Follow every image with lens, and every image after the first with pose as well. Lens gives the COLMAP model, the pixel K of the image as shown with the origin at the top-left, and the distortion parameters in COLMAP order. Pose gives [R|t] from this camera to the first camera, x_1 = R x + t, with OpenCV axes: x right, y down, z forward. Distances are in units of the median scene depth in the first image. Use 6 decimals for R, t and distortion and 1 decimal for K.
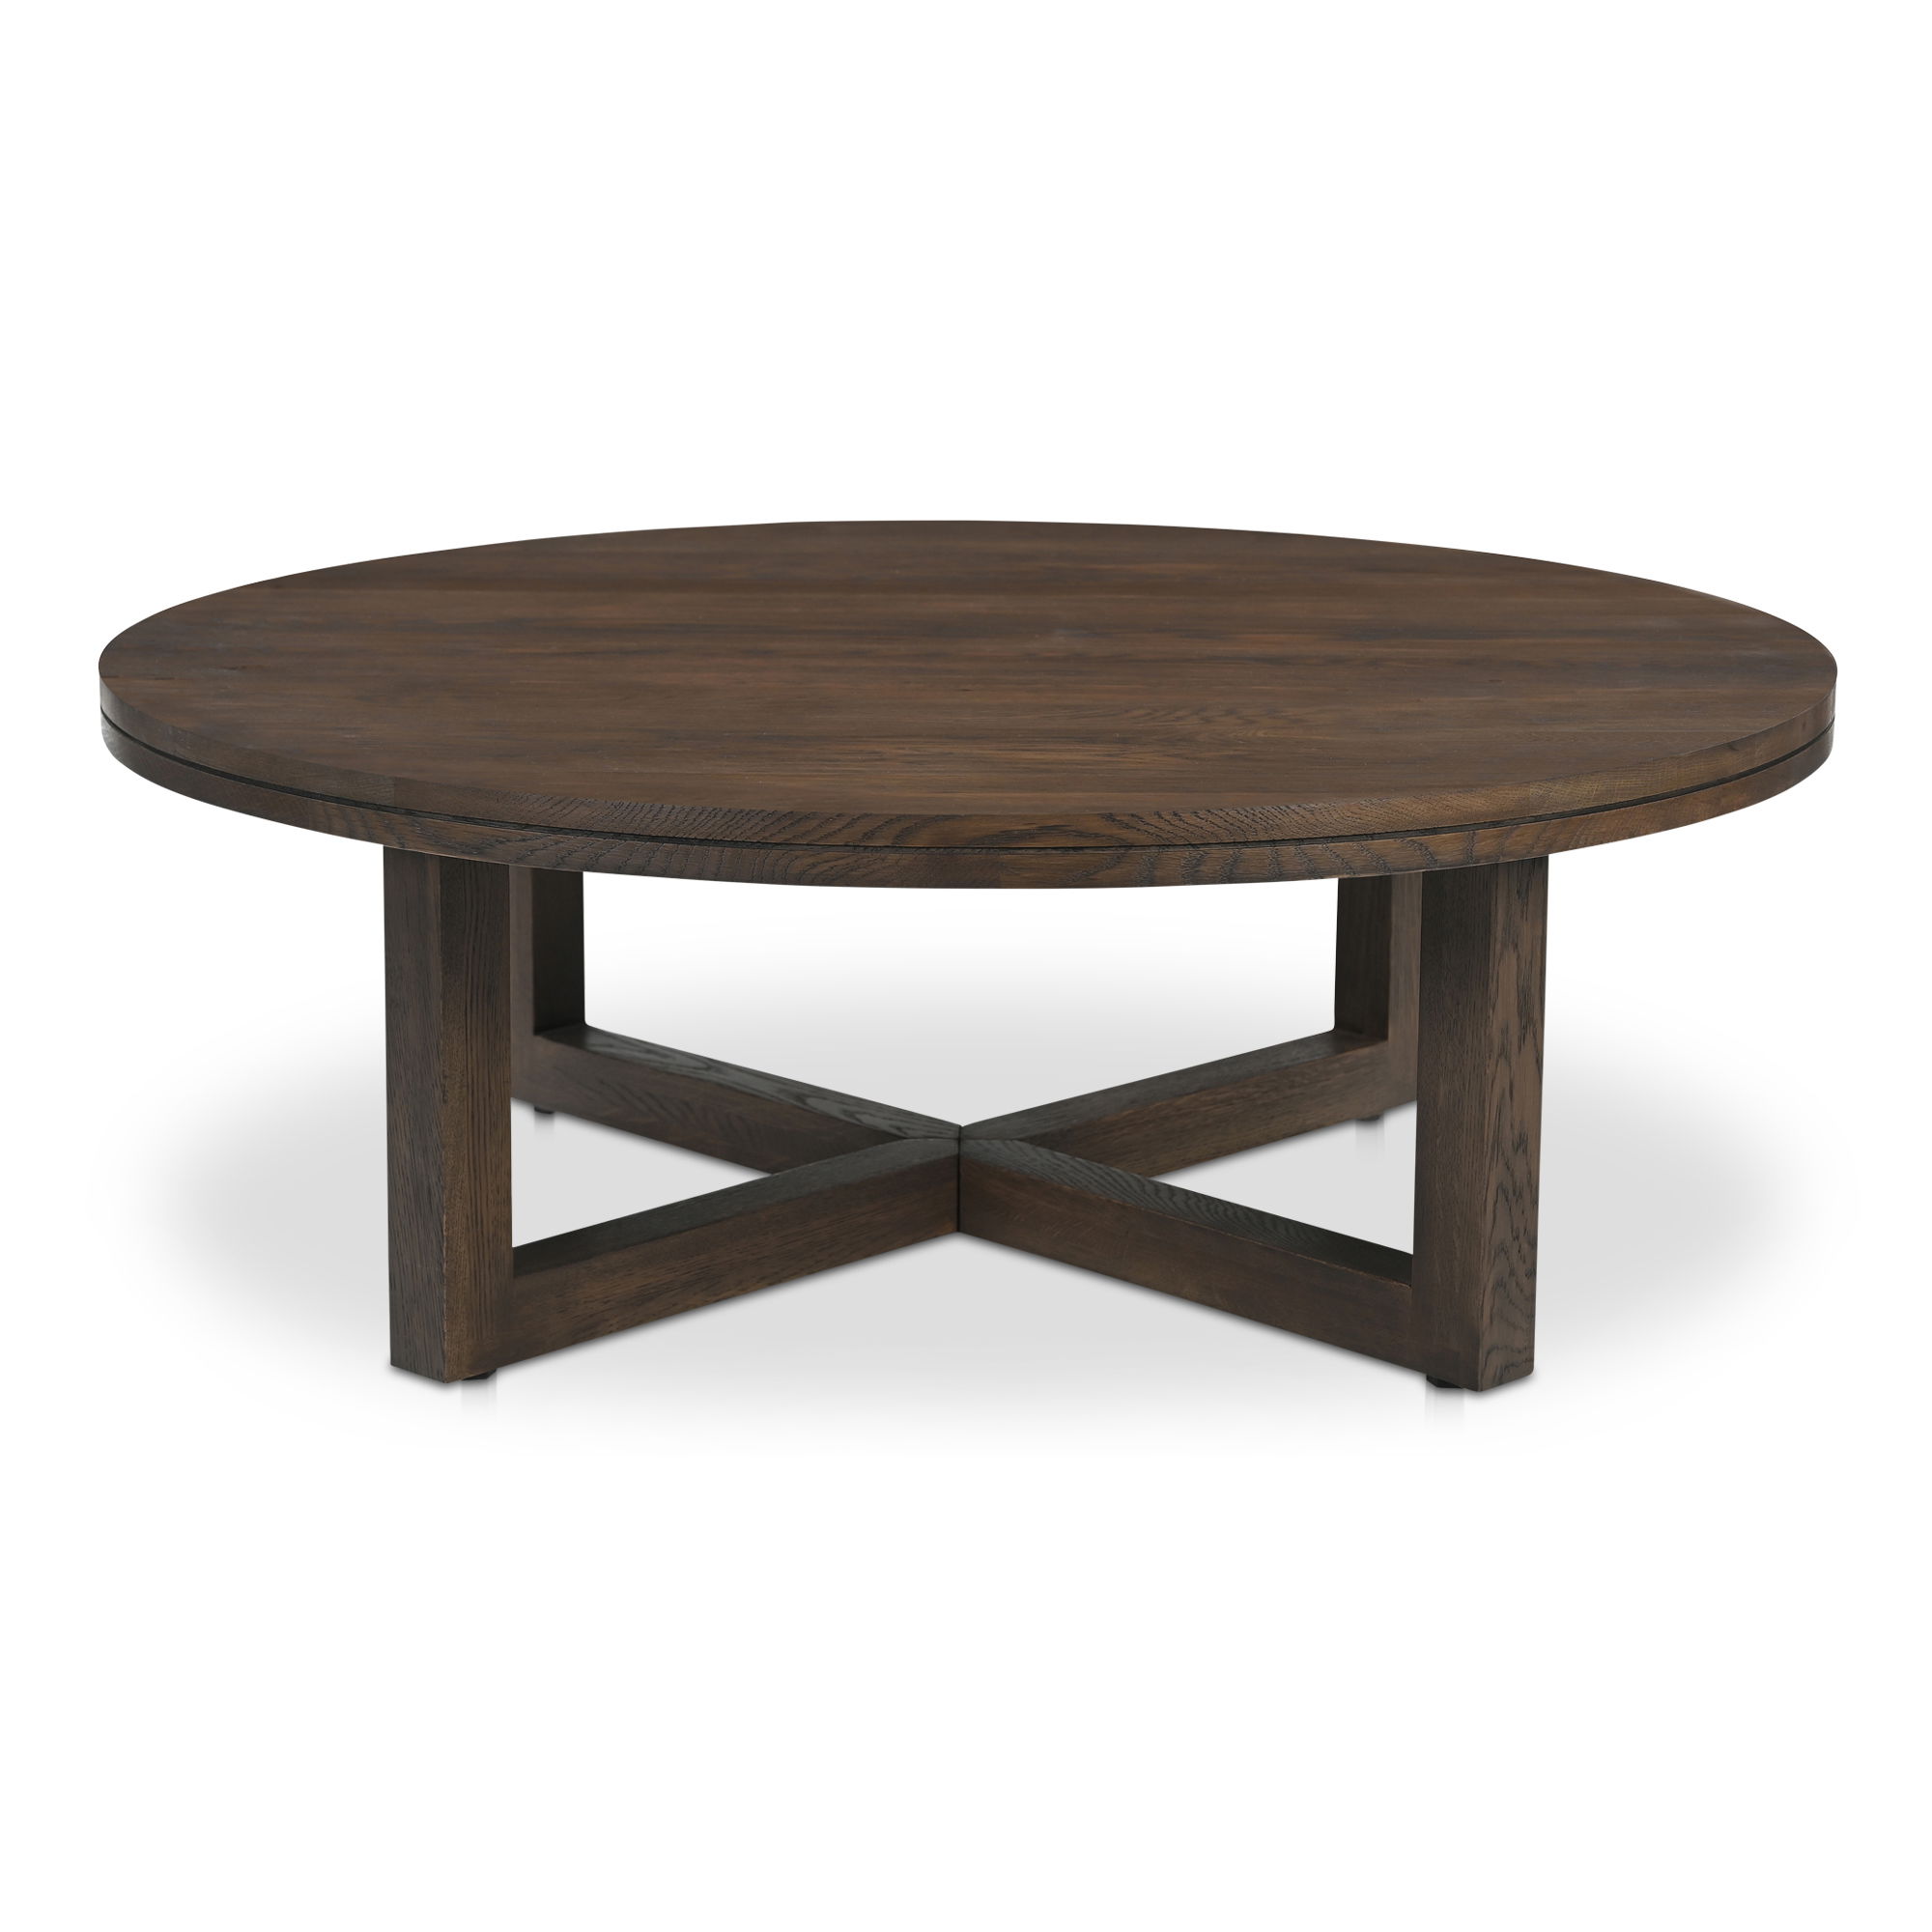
lens RADIAL K [[4888.3, 0, 840.4], [0, 4888.3, 964.7], [0, 0, 1]] dist [-0.019278, -0.141593]
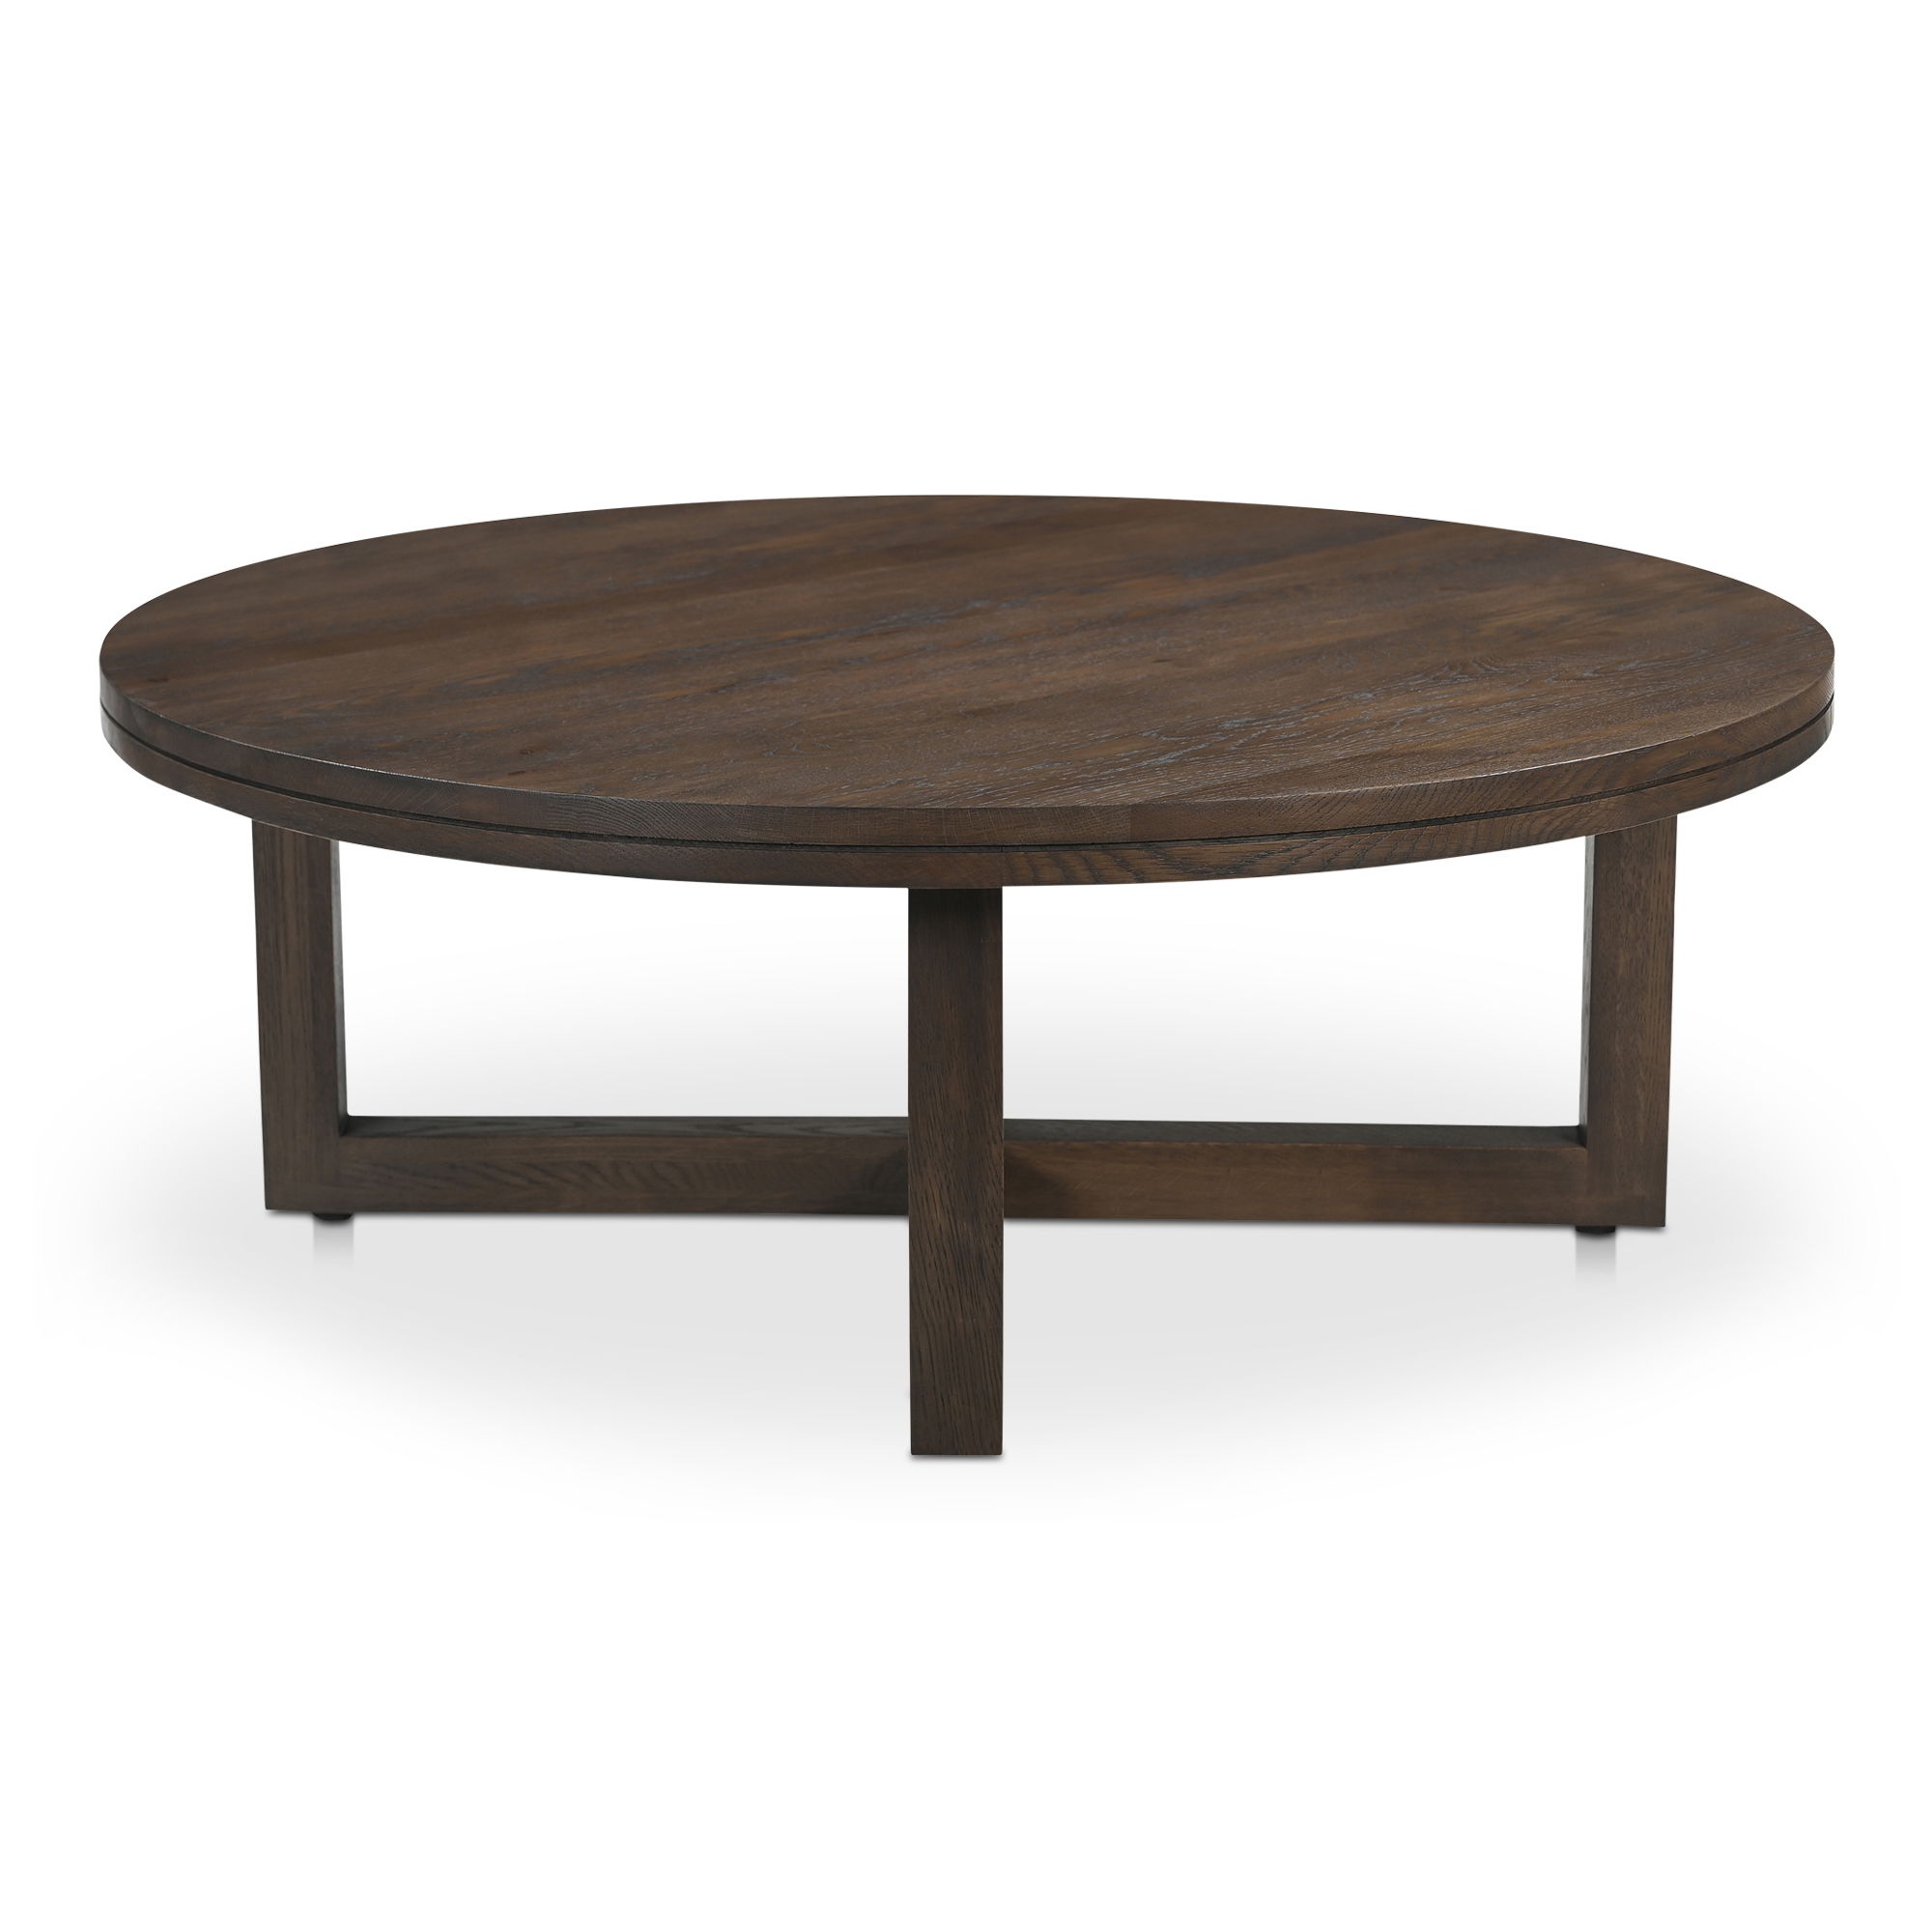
lens RADIAL K [[4888.3, 0, 840.4], [0, 4888.3, 964.7], [0, 0, 1]] dist [-0.019278, -0.141593]
pose [[0.689520, -0.174909, 0.702829, -0.793780], [0.165875, 0.982745, 0.081837, -0.095013], [-0.705016, 0.060154, 0.706635, 0.369387]]
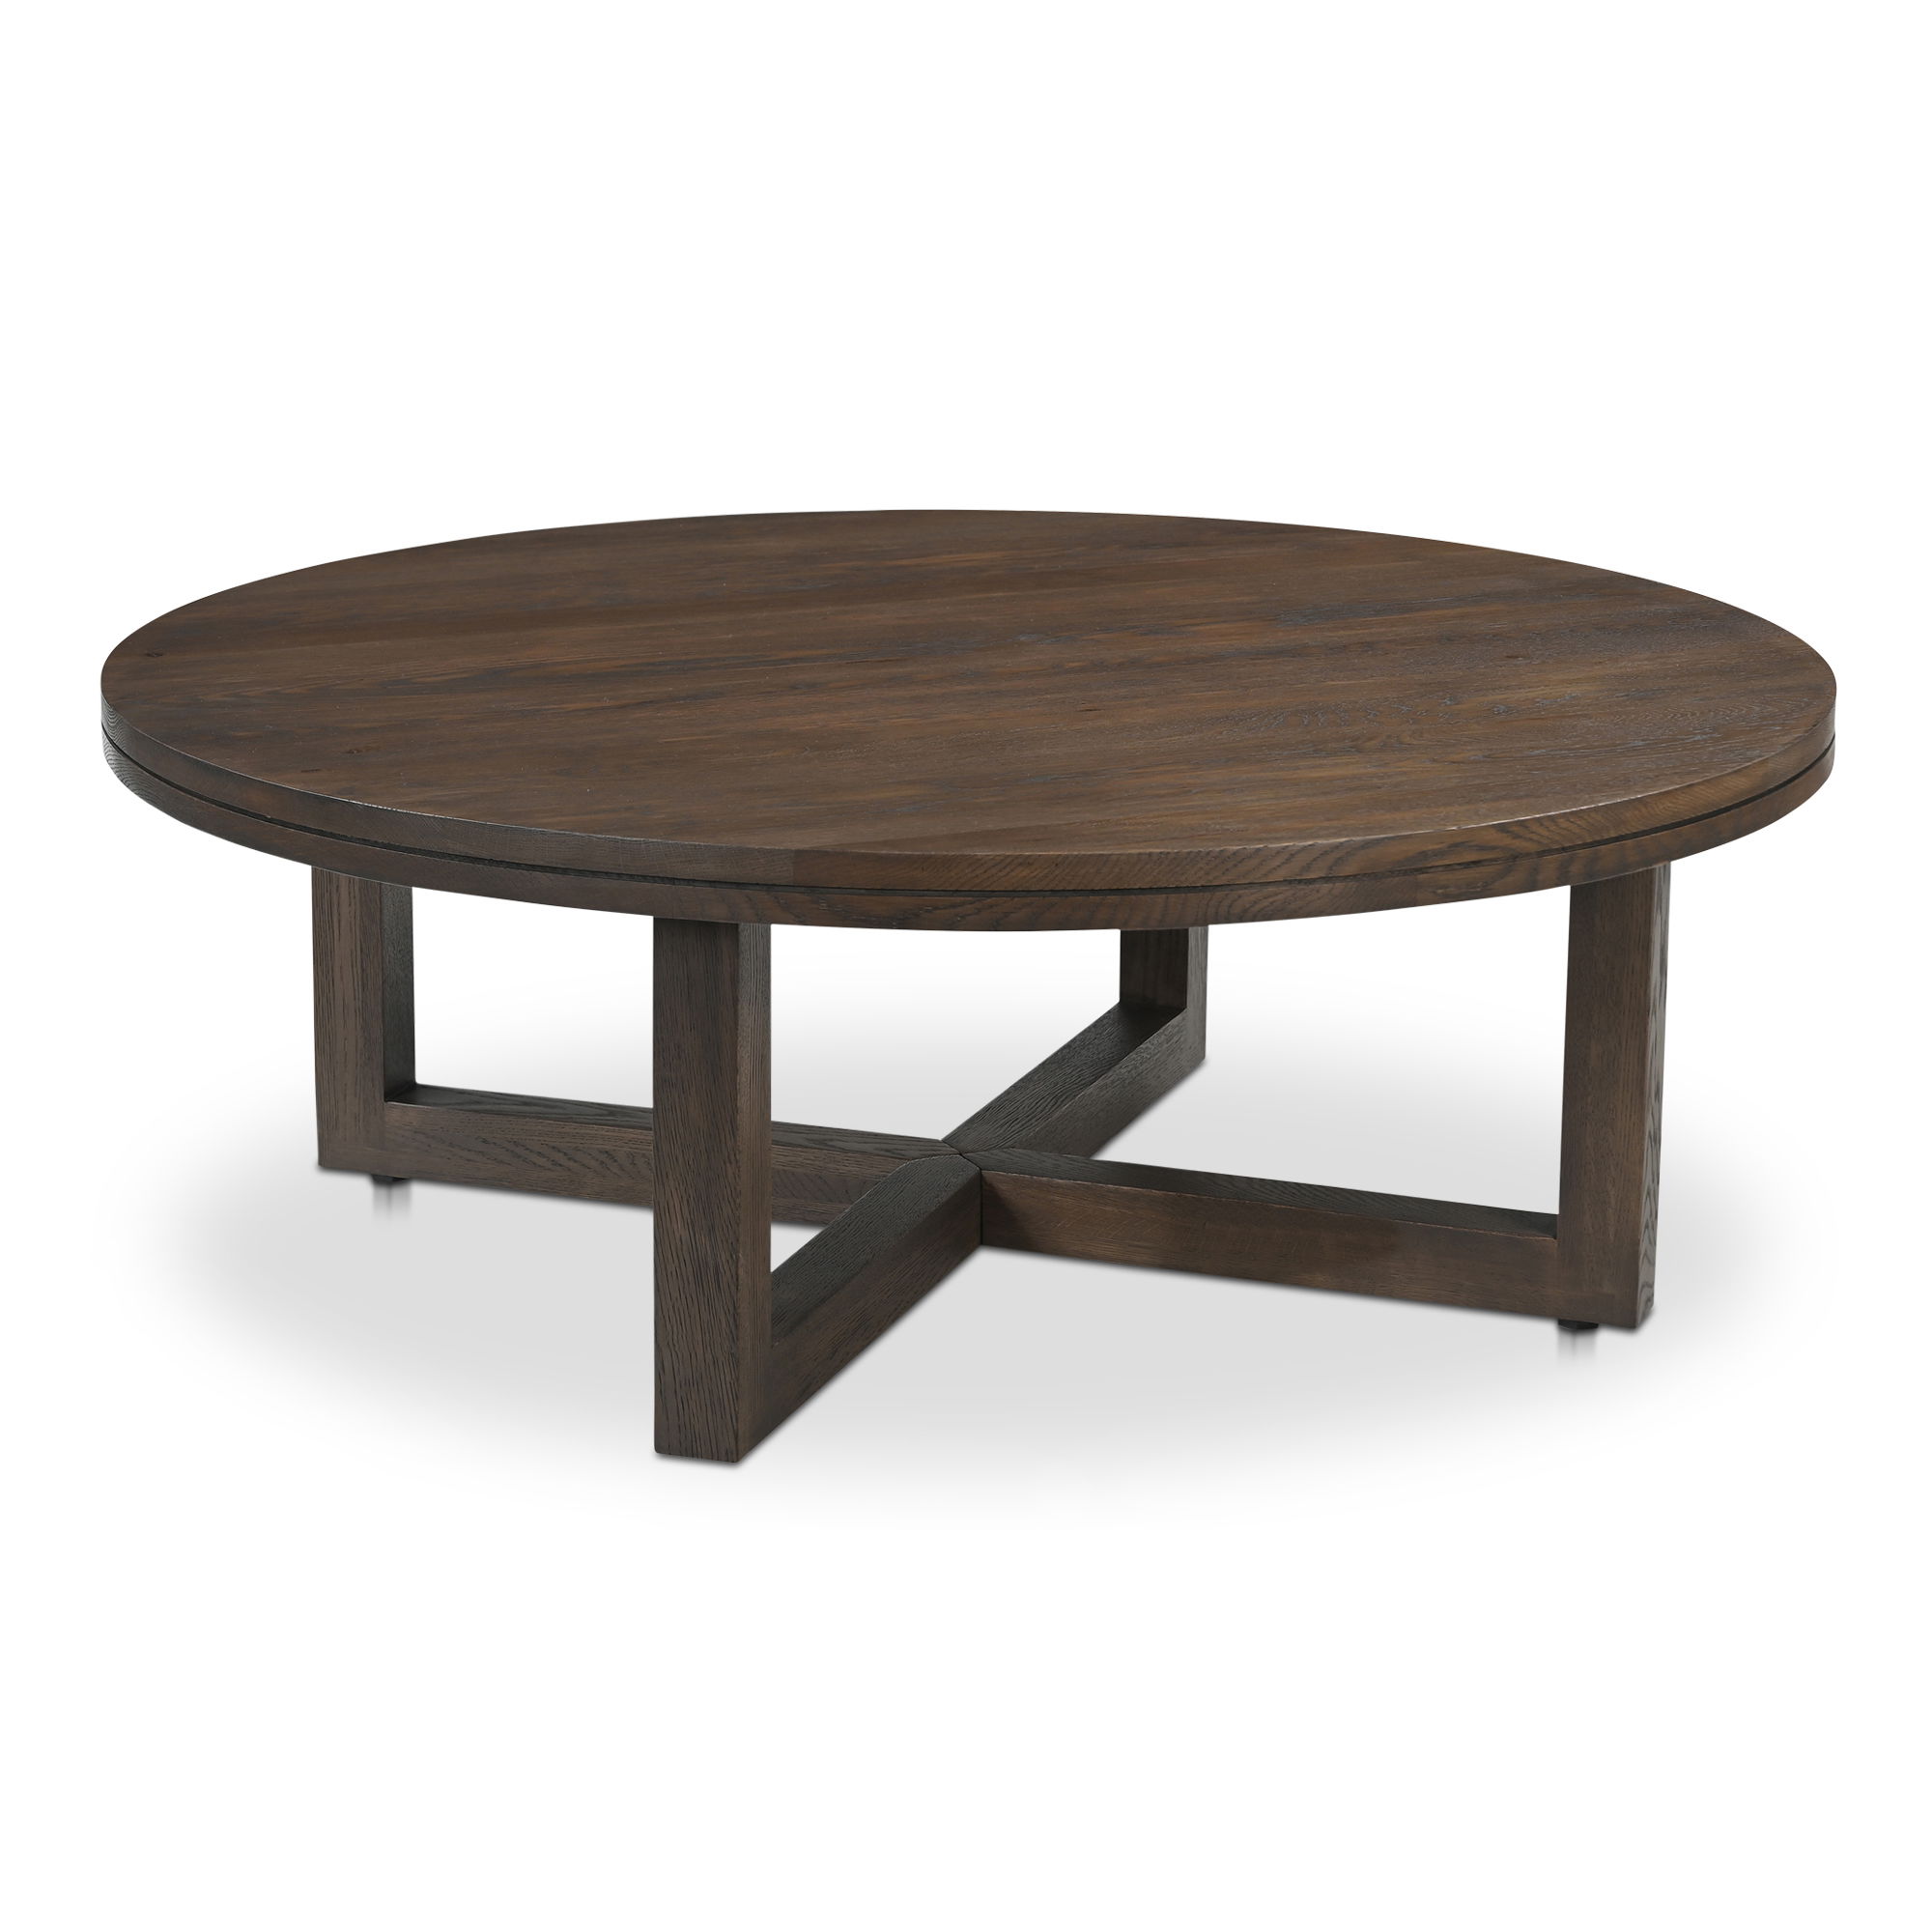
lens RADIAL K [[5686.4, 0, 966.0], [0, 5686.4, 966.0], [0, 0, 1]] dist [0.025967, 0.450727]
pose [[0.883711, -0.106235, 0.455818, -0.581325], [0.094830, 0.994341, 0.047895, -0.067313], [-0.458326, 0.000899, 0.888784, -0.035790]]
